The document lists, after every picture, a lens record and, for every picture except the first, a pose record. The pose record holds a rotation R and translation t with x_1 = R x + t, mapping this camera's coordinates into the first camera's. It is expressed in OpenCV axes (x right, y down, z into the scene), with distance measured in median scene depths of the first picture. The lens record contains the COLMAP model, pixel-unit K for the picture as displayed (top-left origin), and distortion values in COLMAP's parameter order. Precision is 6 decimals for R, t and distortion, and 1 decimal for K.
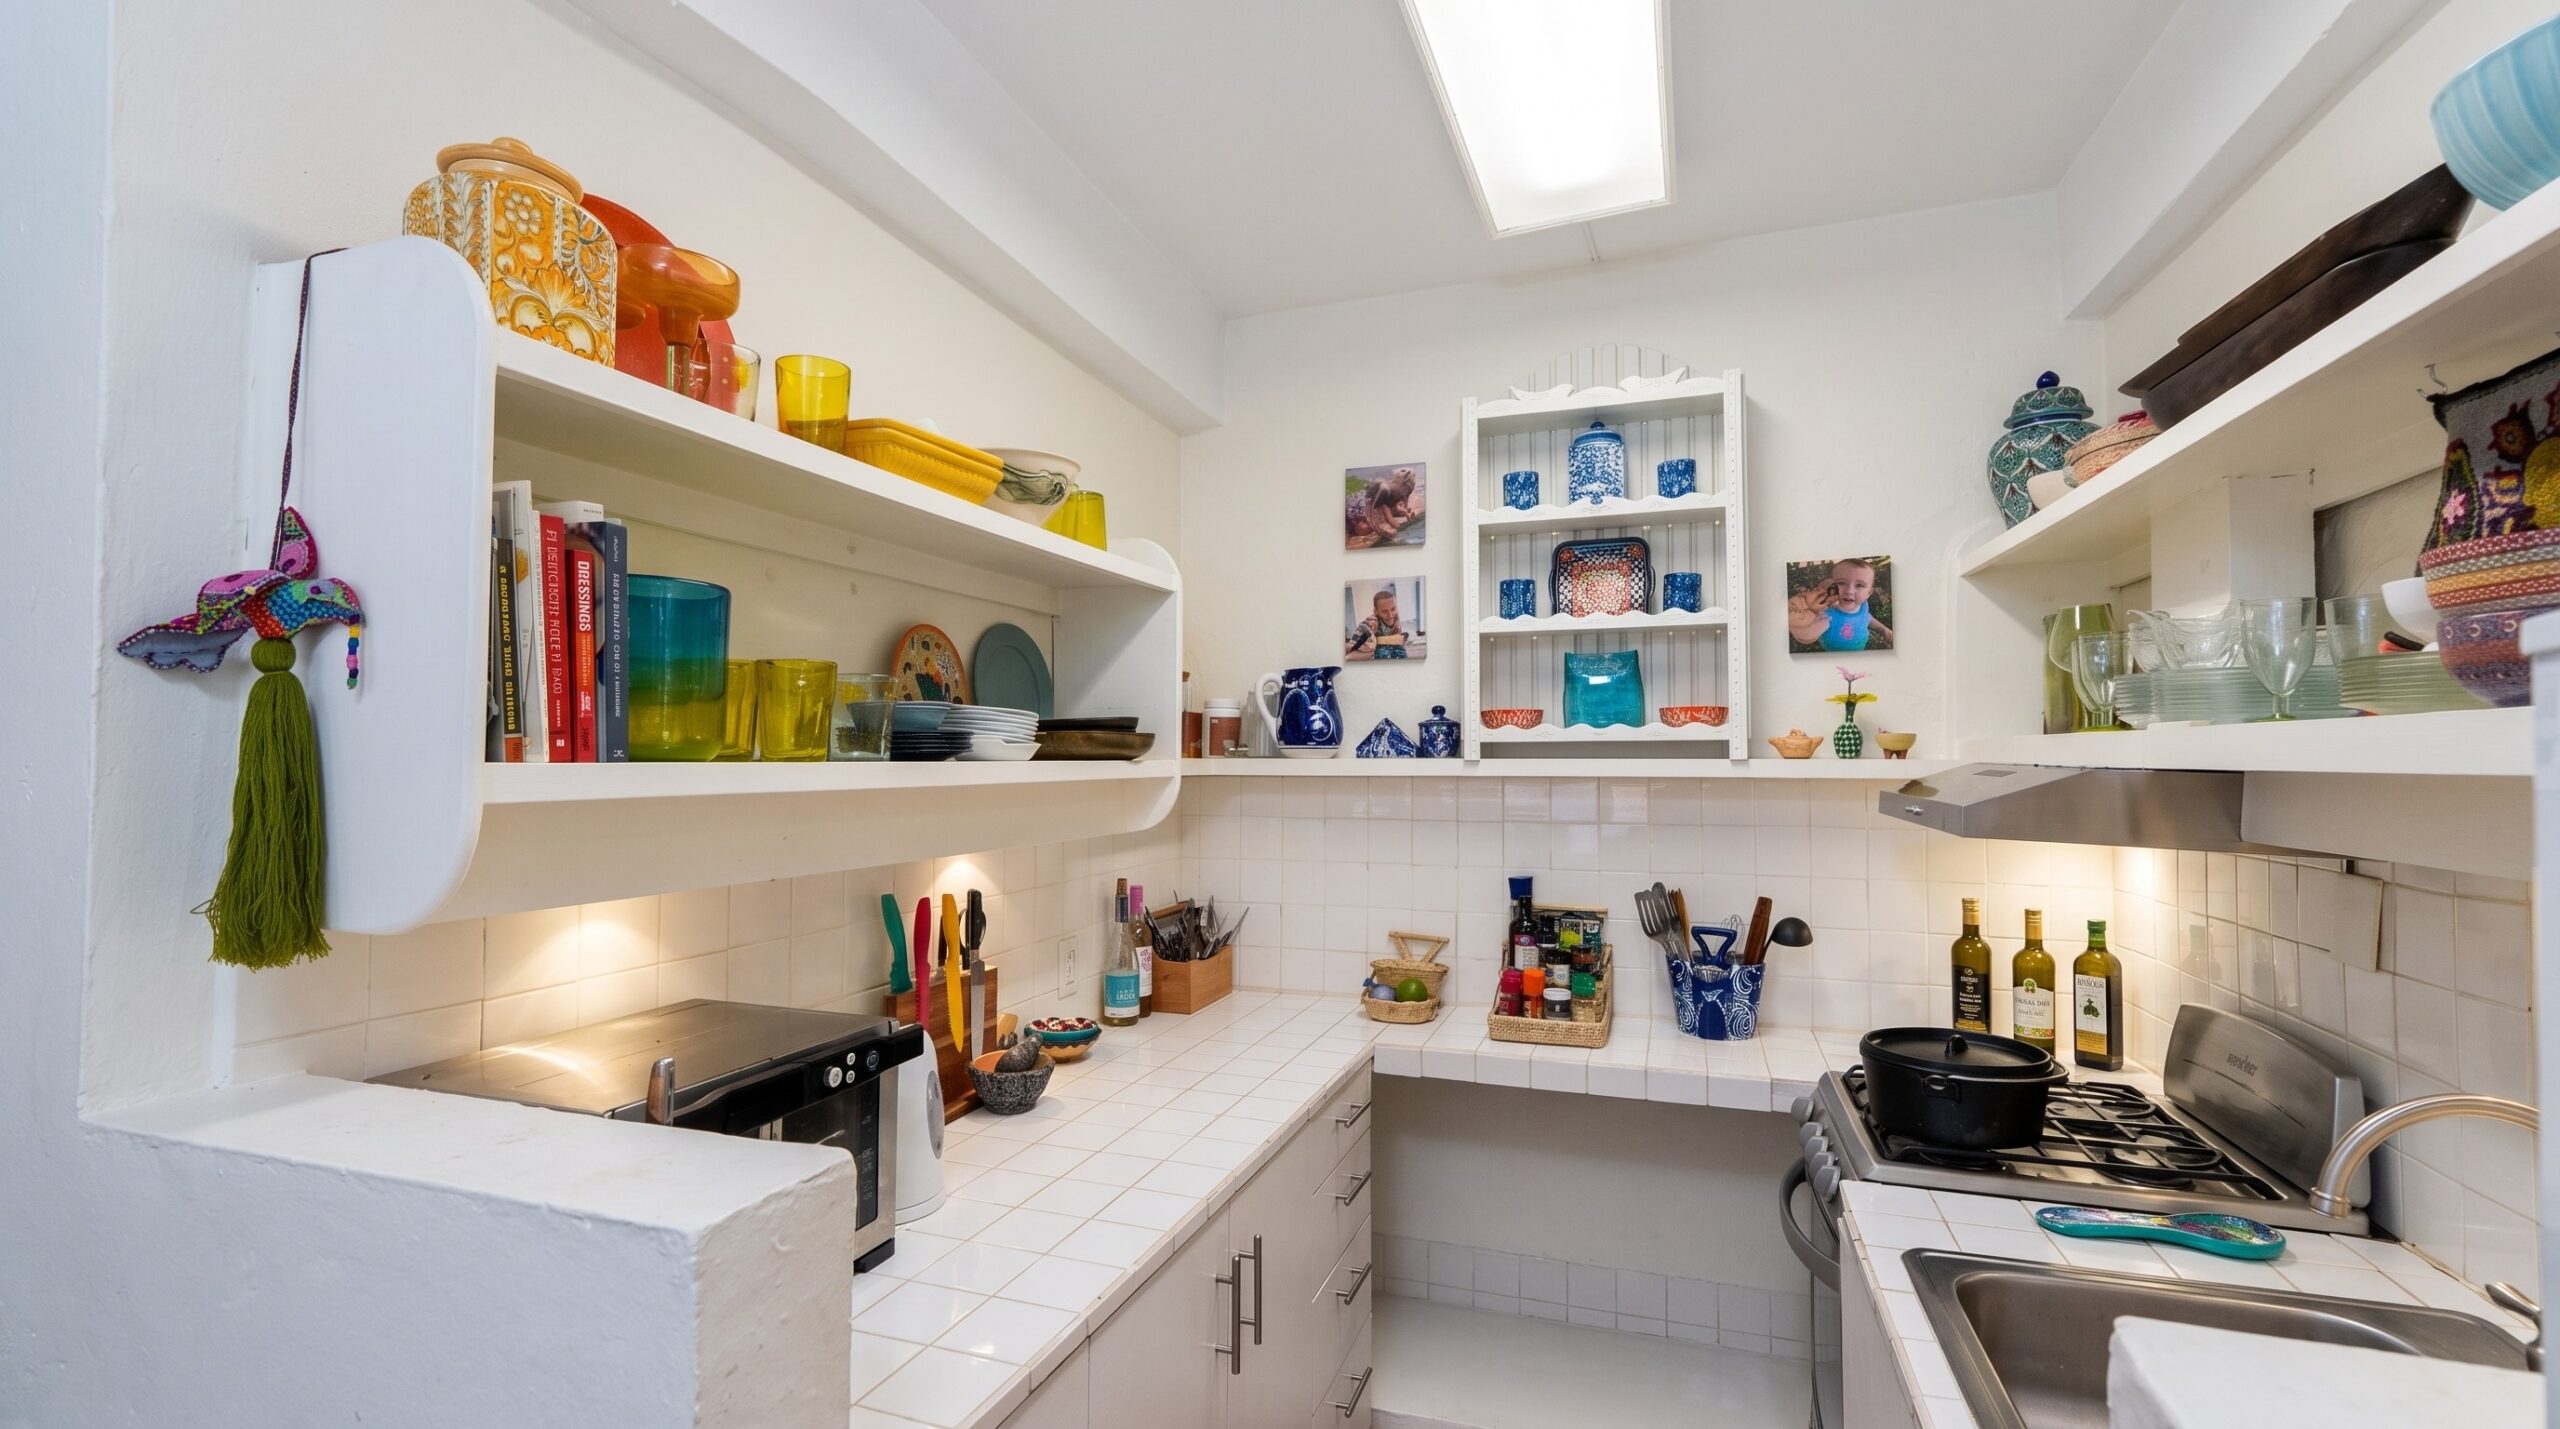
lens RADIAL K [[1112.8, 0, 1267.6], [0, 1112.8, 726.7], [0, 0, 1]] dist [0.001050, 0.000109]
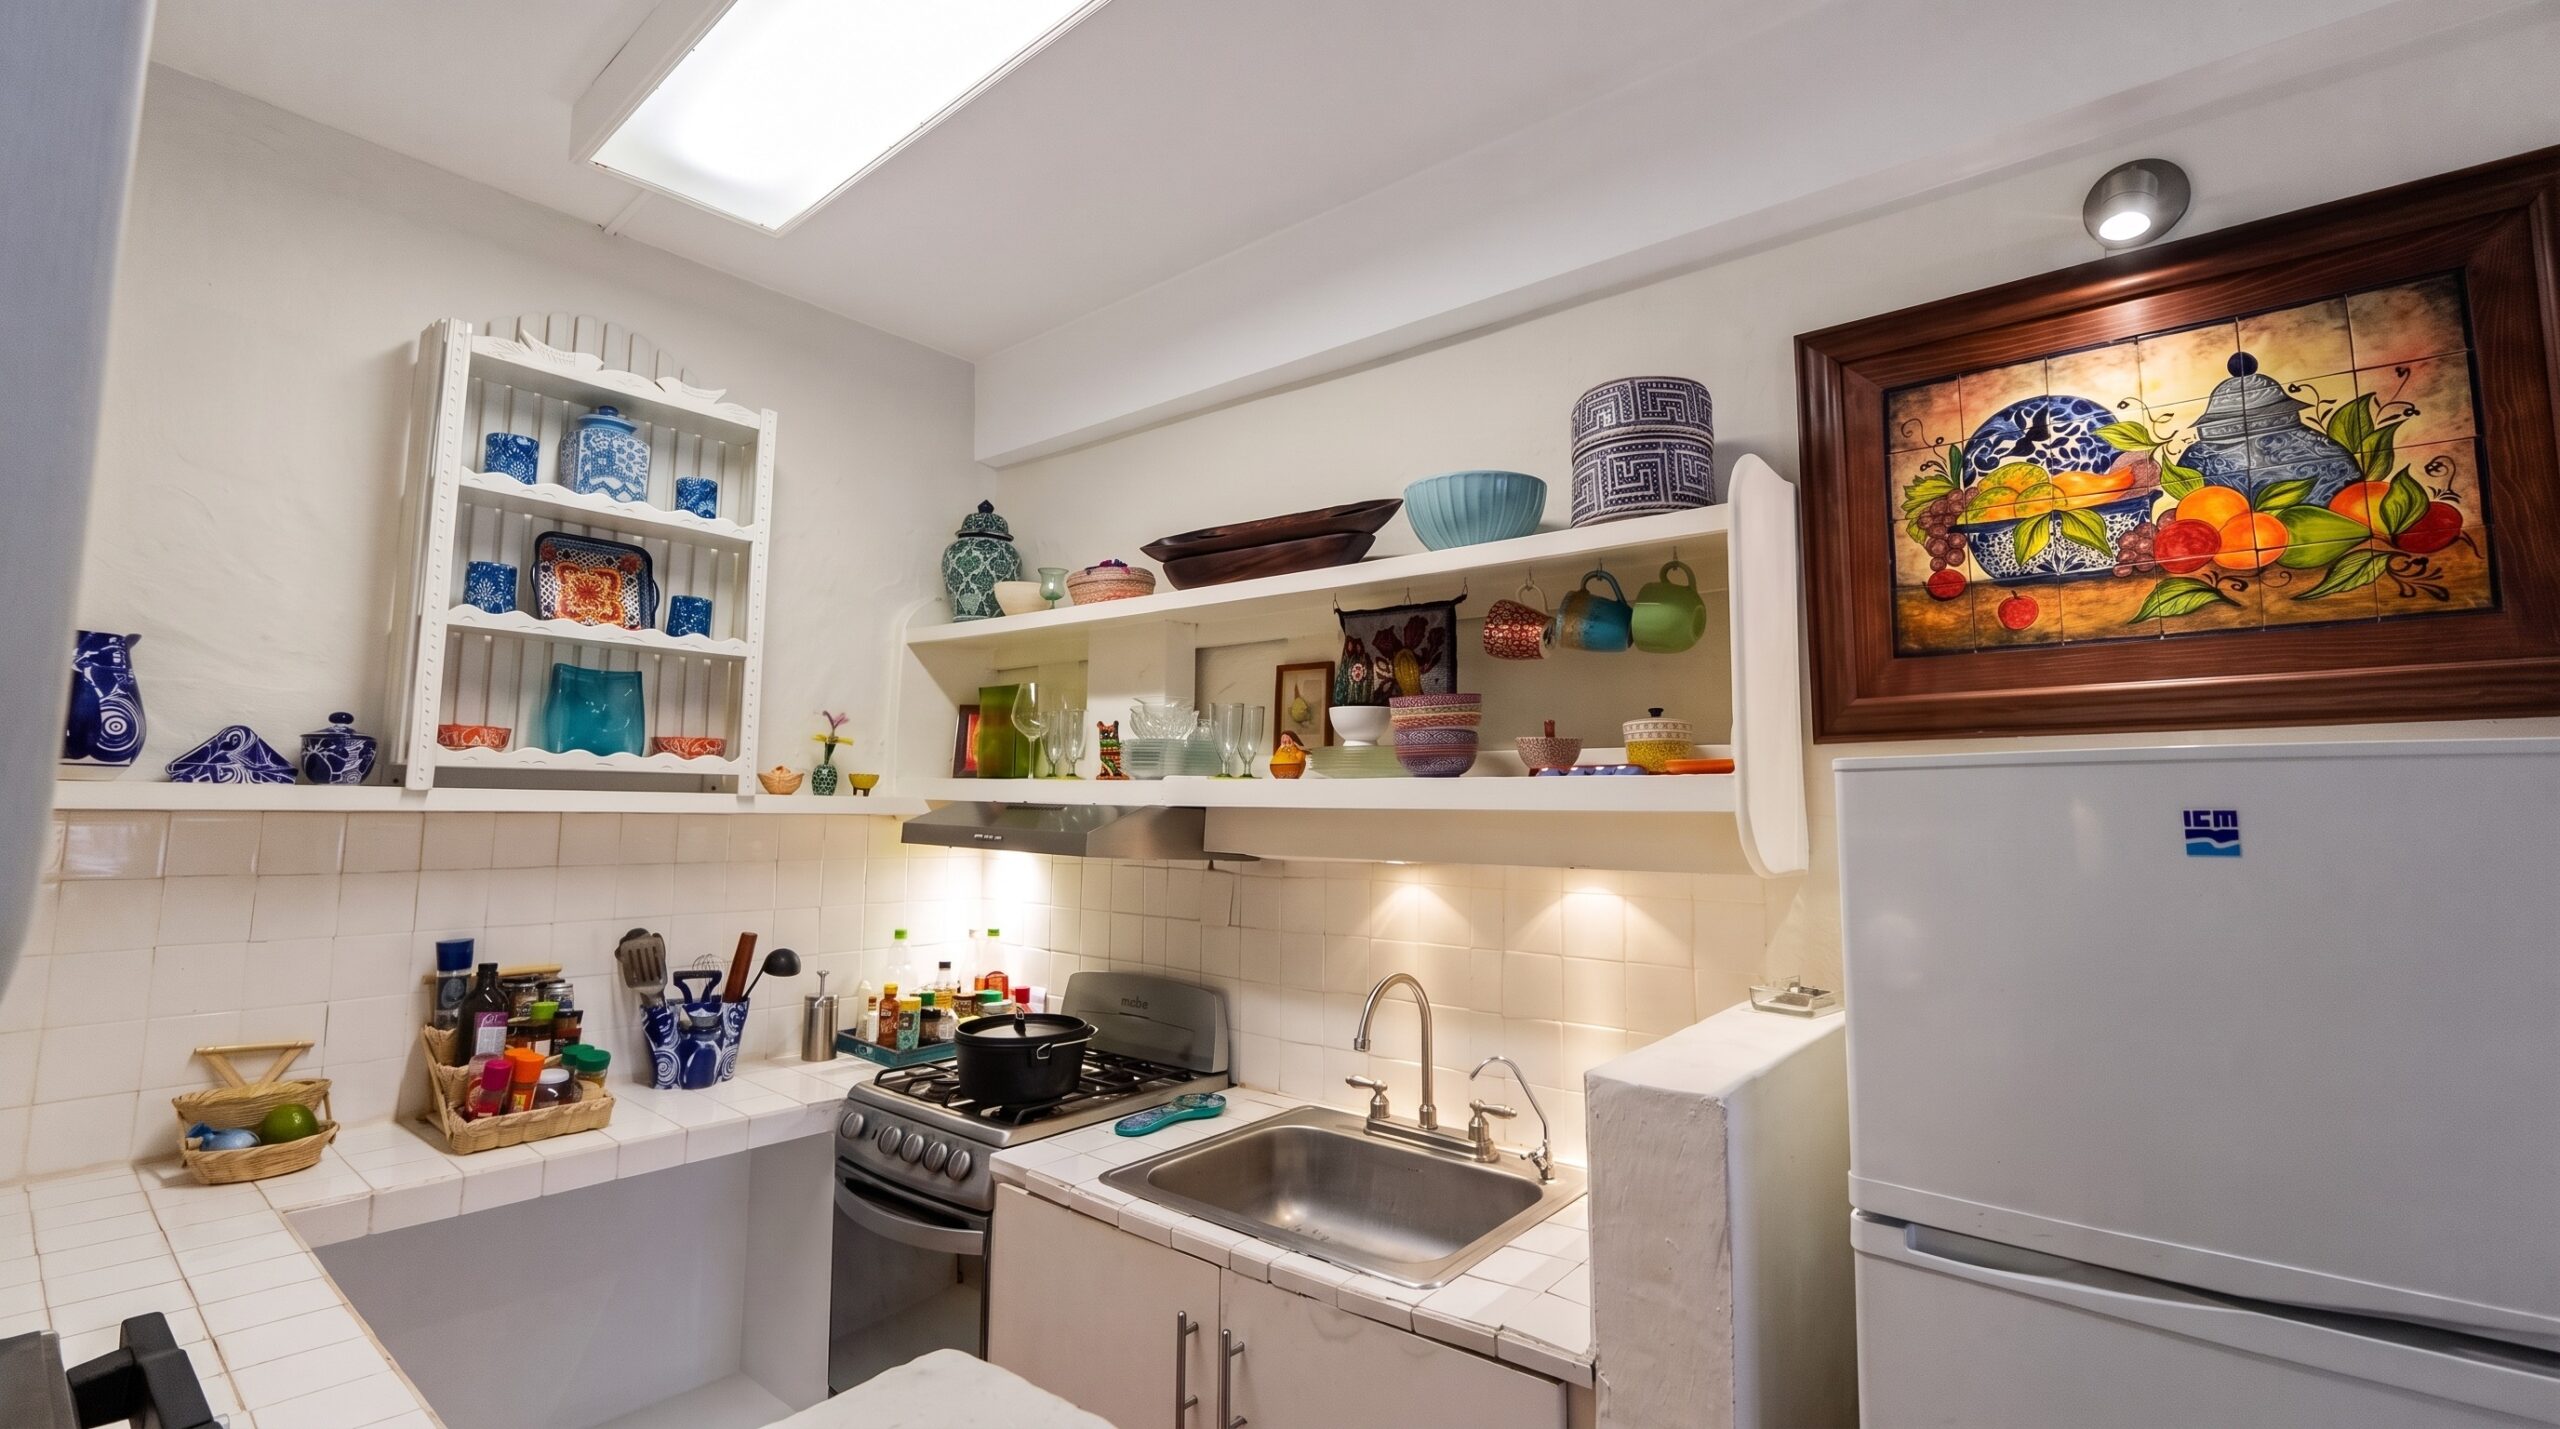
lens RADIAL K [[1084.6, 0, 1292.0], [0, 1084.6, 713.4], [0, 0, 1]] dist [0.001951, 0.000052]
pose [[0.341609, 0.086696, 0.935835, -0.318779], [-0.042459, 0.996143, -0.076784, 0.010627], [-0.938882, -0.013504, 0.343973, 0.201914]]
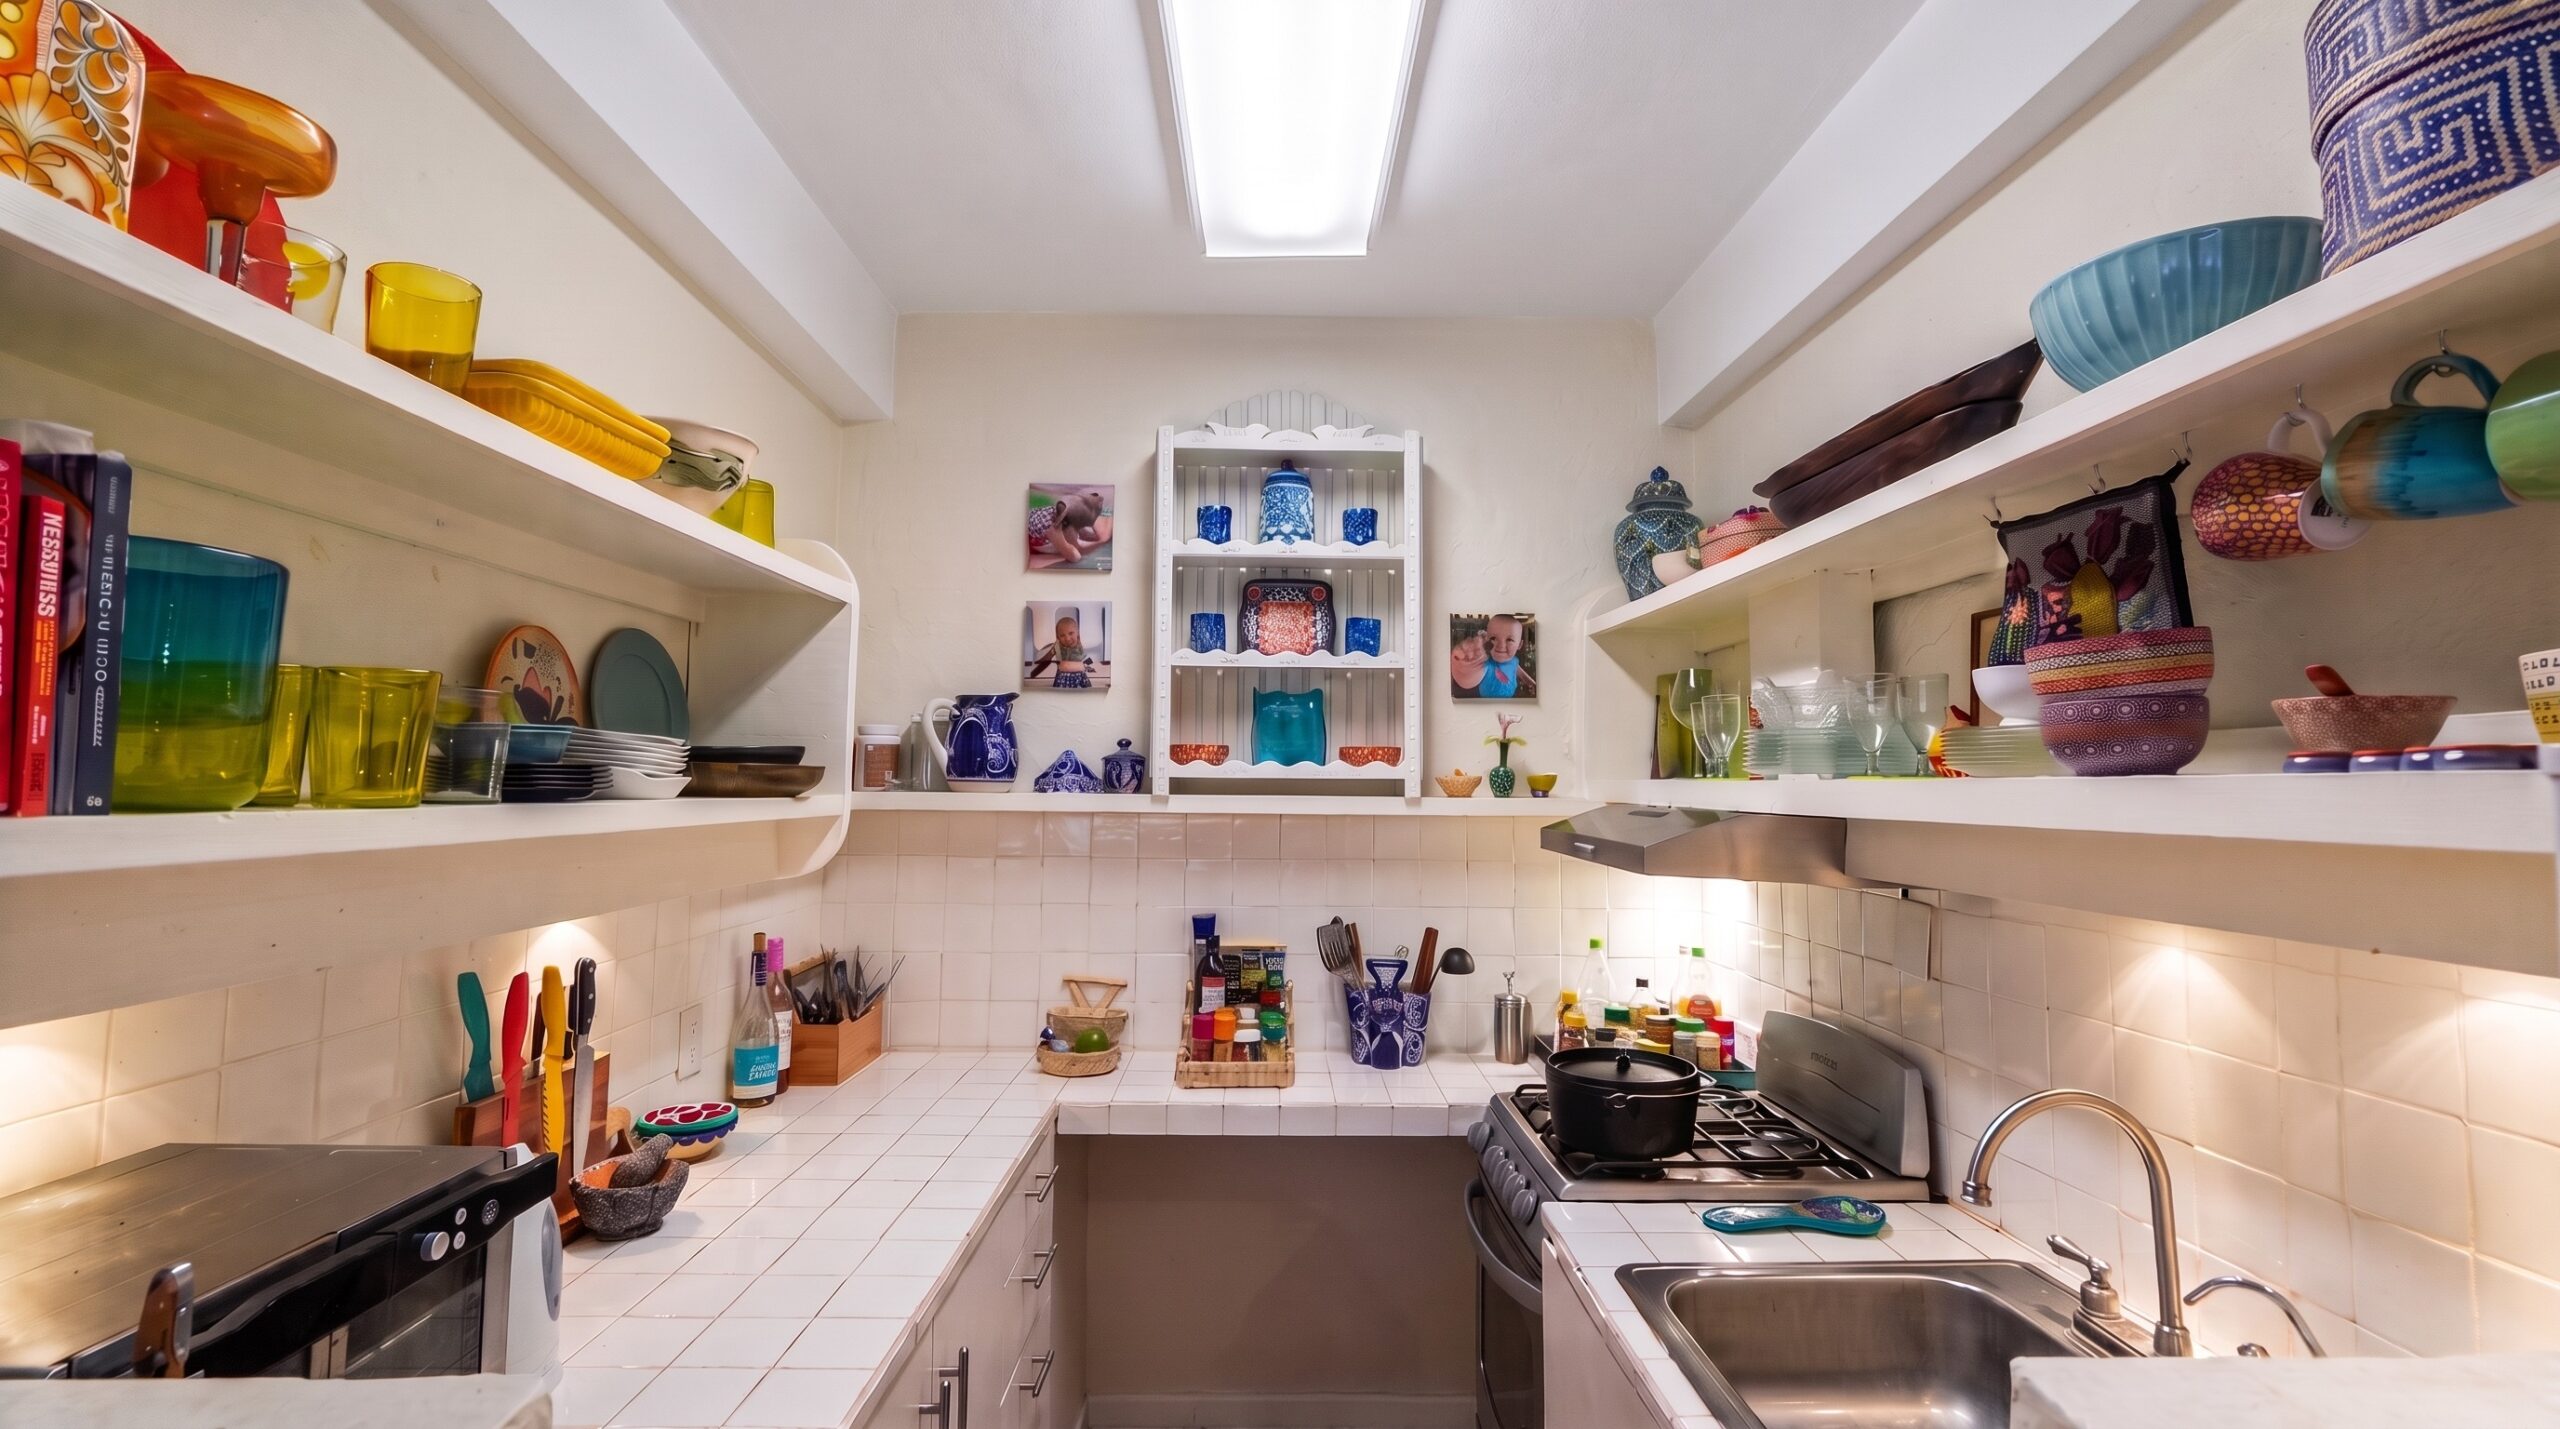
lens RADIAL K [[1115.2, 0, 1279.4], [0, 1115.2, 707.4], [0, 0, 1]] dist [-0.003165, 0.000062]
pose [[0.935085, 0.034218, 0.352769, -0.068156], [-0.020416, 0.998876, -0.042773, -0.008034], [-0.353836, 0.032794, 0.934732, 0.054547]]
